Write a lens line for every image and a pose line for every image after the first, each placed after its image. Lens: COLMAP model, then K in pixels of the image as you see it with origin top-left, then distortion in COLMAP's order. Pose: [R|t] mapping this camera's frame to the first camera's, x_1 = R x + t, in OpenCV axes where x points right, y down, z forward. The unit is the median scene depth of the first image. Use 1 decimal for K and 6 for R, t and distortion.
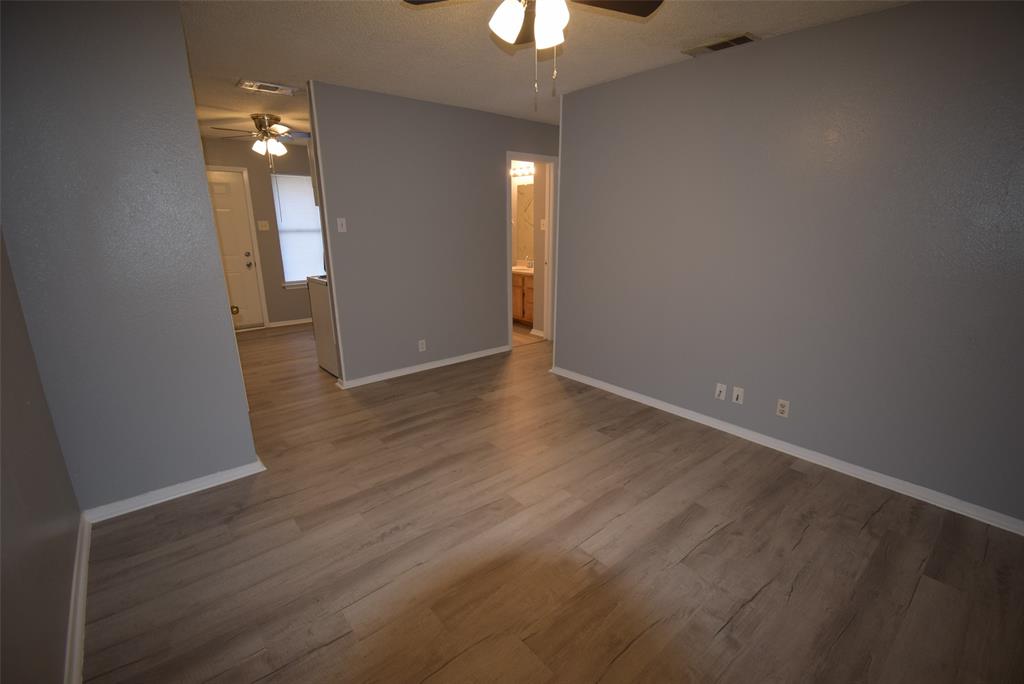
lens RADIAL K [[452.8, 0, 517.0], [0, 452.8, 343.6], [0, 0, 1]] dist [0.018931, -0.025635]
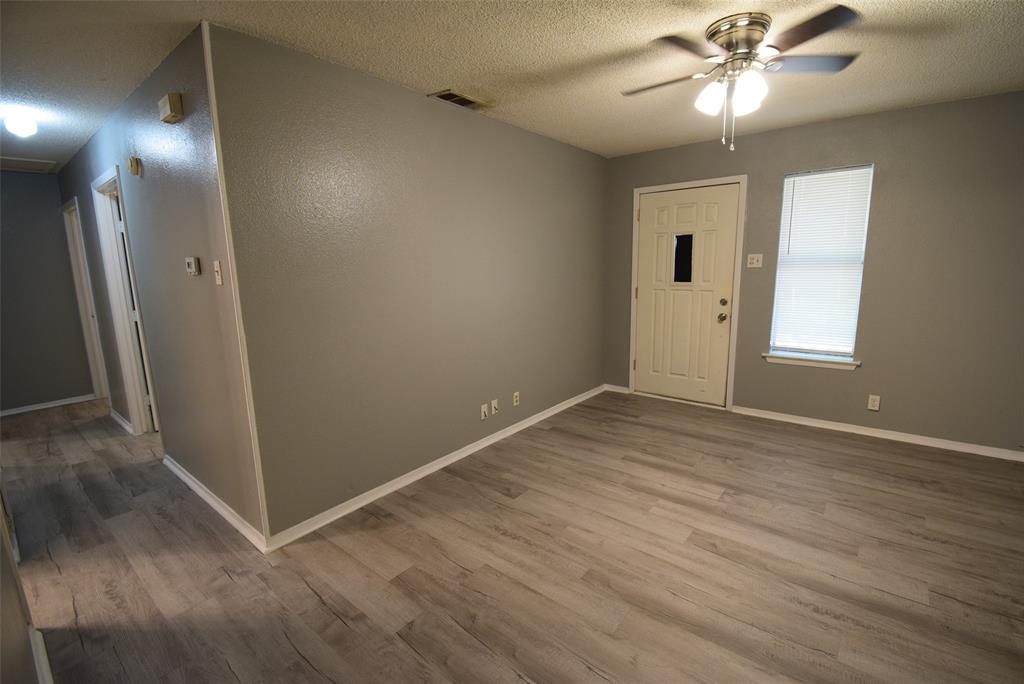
lens RADIAL K [[452.8, 0, 517.0], [0, 452.8, 343.6], [0, 0, 1]] dist [0.018931, -0.025635]
pose [[-0.189220, -0.173153, 0.966547, -0.738182], [0.272552, 0.936390, 0.221108, -0.331728], [-0.943351, 0.305273, -0.129990, 1.232336]]
